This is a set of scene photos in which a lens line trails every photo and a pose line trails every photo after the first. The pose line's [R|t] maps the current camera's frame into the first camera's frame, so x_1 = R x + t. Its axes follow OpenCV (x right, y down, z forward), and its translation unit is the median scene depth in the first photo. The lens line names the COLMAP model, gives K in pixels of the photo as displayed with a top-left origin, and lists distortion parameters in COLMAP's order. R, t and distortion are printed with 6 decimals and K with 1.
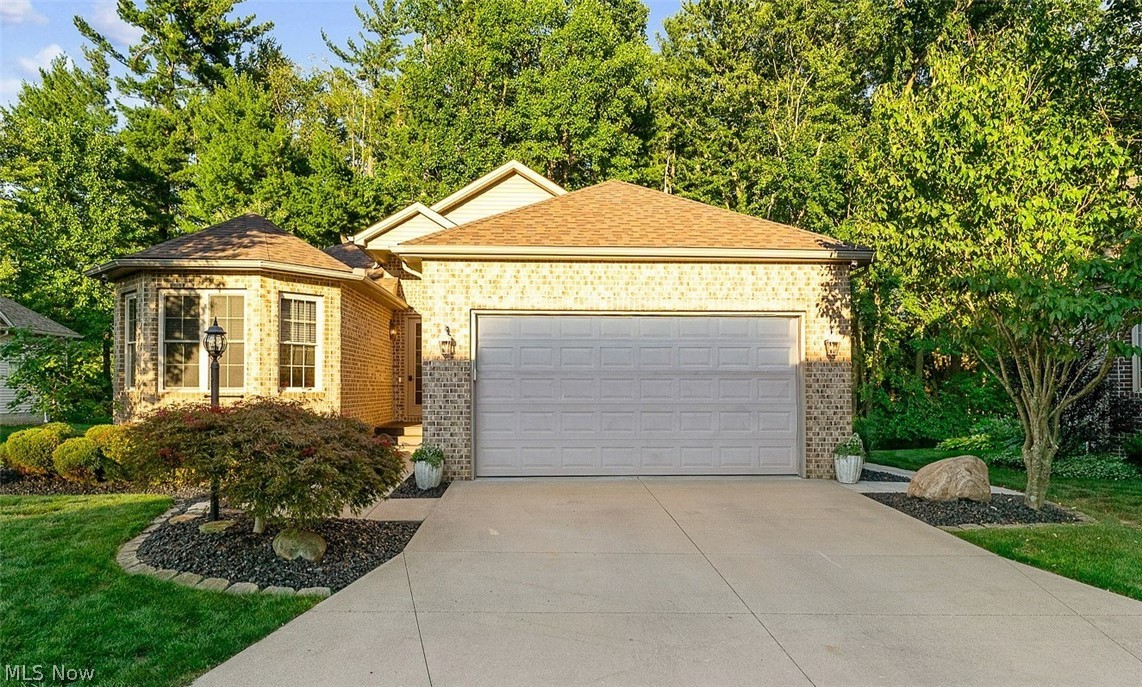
lens RADIAL K [[538.7, 0, 571.0], [0, 538.7, 373.8], [0, 0, 1]] dist [-0.002526, 0.000144]
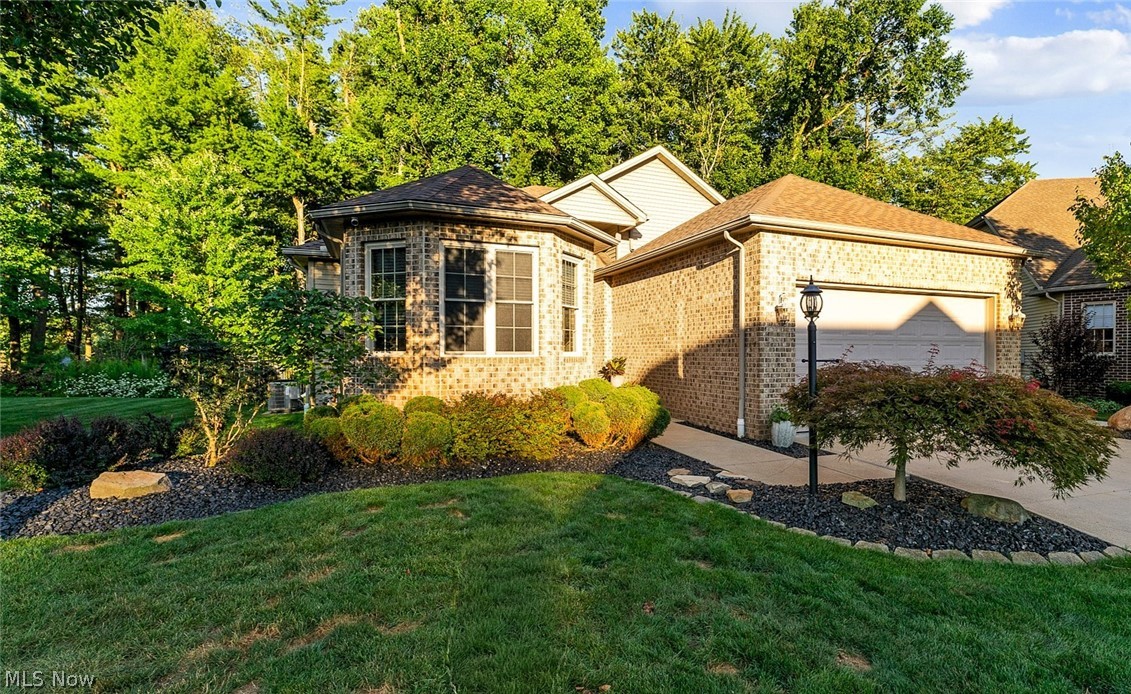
lens RADIAL K [[455.2, 0, 565.5], [0, 455.2, 347.0], [0, 0, 1]] dist [-0.000486, -0.000007]
pose [[0.955299, 0.004008, 0.295613, -0.788543], [-0.007713, 0.999906, 0.011367, 0.008082], [-0.295540, -0.013138, 0.955240, 0.225912]]
